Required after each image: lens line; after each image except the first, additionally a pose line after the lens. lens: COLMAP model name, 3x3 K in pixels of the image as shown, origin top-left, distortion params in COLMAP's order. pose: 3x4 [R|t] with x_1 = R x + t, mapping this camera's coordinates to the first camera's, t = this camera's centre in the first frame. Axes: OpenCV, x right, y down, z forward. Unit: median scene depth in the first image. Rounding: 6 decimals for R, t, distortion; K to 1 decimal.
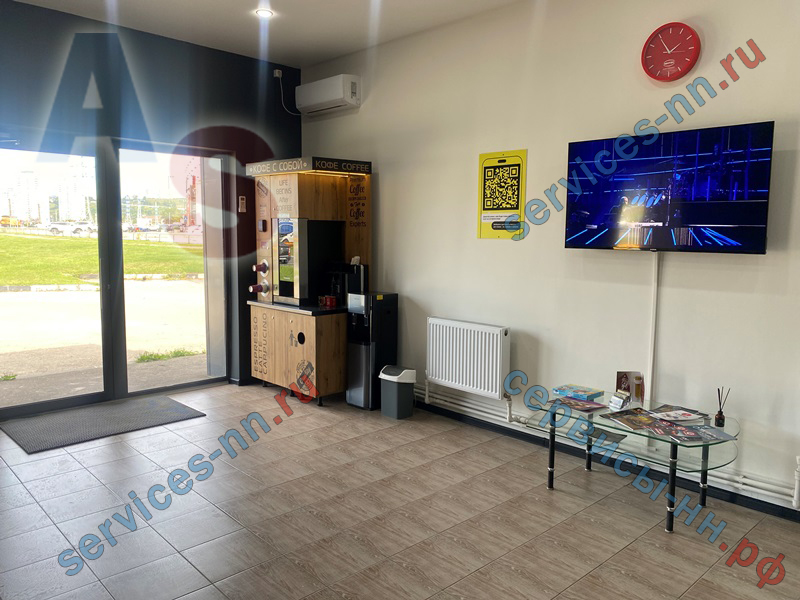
lens RADIAL K [[613.5, 0, 400.0], [0, 613.5, 300.0], [0, 0, 1]] dist [0.052582, -0.074818]
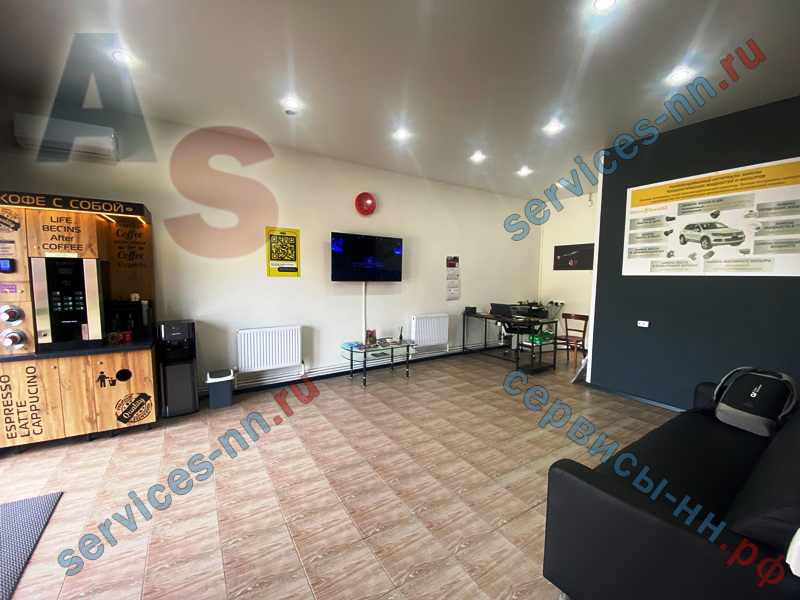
lens RADIAL K [[329.2, 0, 400.0], [0, 329.2, 300.0], [0, 0, 1]] dist [-0.002582, -0.000556]
pose [[0.179789, -0.084396, 0.980078, -0.709592], [0.094215, 0.993210, 0.068243, -0.066466], [-0.979183, 0.080069, 0.186519, 0.500343]]
